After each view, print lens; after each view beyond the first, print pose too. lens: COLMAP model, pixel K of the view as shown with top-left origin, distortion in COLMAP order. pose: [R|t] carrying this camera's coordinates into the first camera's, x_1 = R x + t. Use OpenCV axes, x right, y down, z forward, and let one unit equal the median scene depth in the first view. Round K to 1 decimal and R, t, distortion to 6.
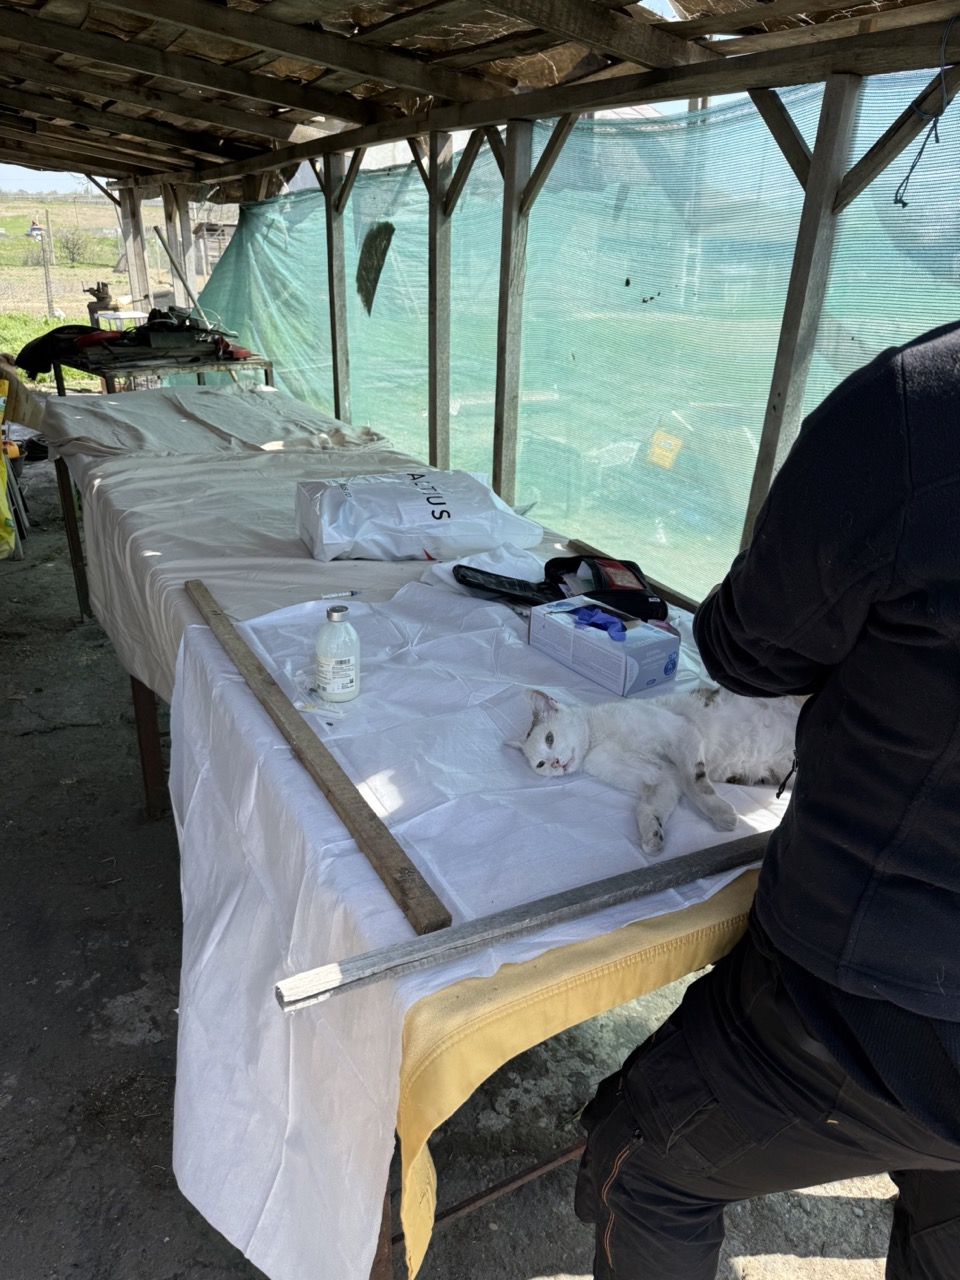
lens RADIAL K [[915.2, 0, 515.1], [0, 915.2, 638.9], [0, 0, 1]] dist [0.002899, -0.040030]
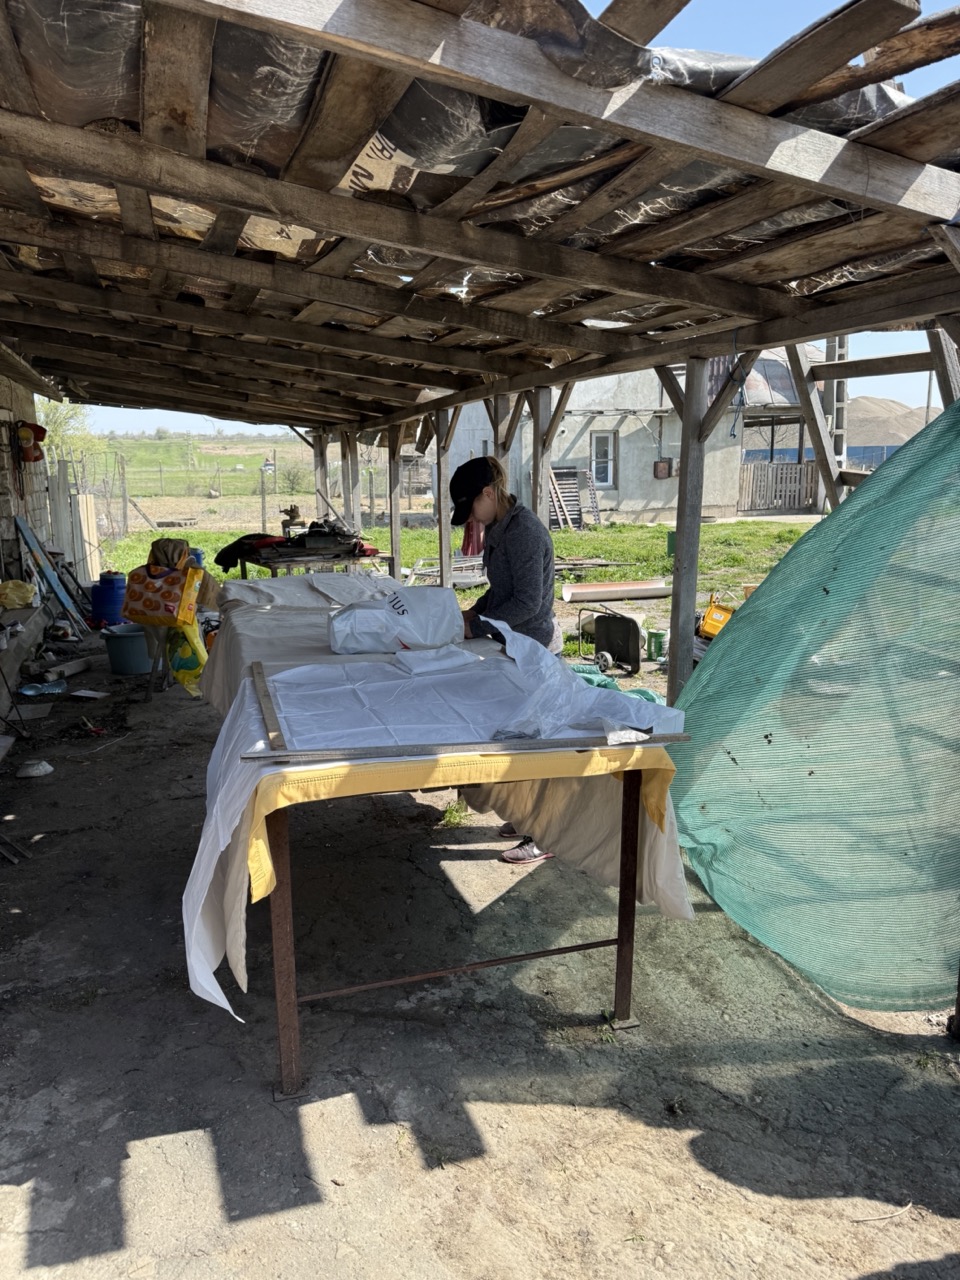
lens RADIAL K [[915.2, 0, 515.1], [0, 915.2, 638.9], [0, 0, 1]] dist [0.002899, -0.040030]
pose [[0.980226, -0.003384, -0.197852, 0.169968], [-0.039803, 0.976047, -0.213890, 0.089992], [0.193836, 0.217535, 0.956612, -0.210504]]
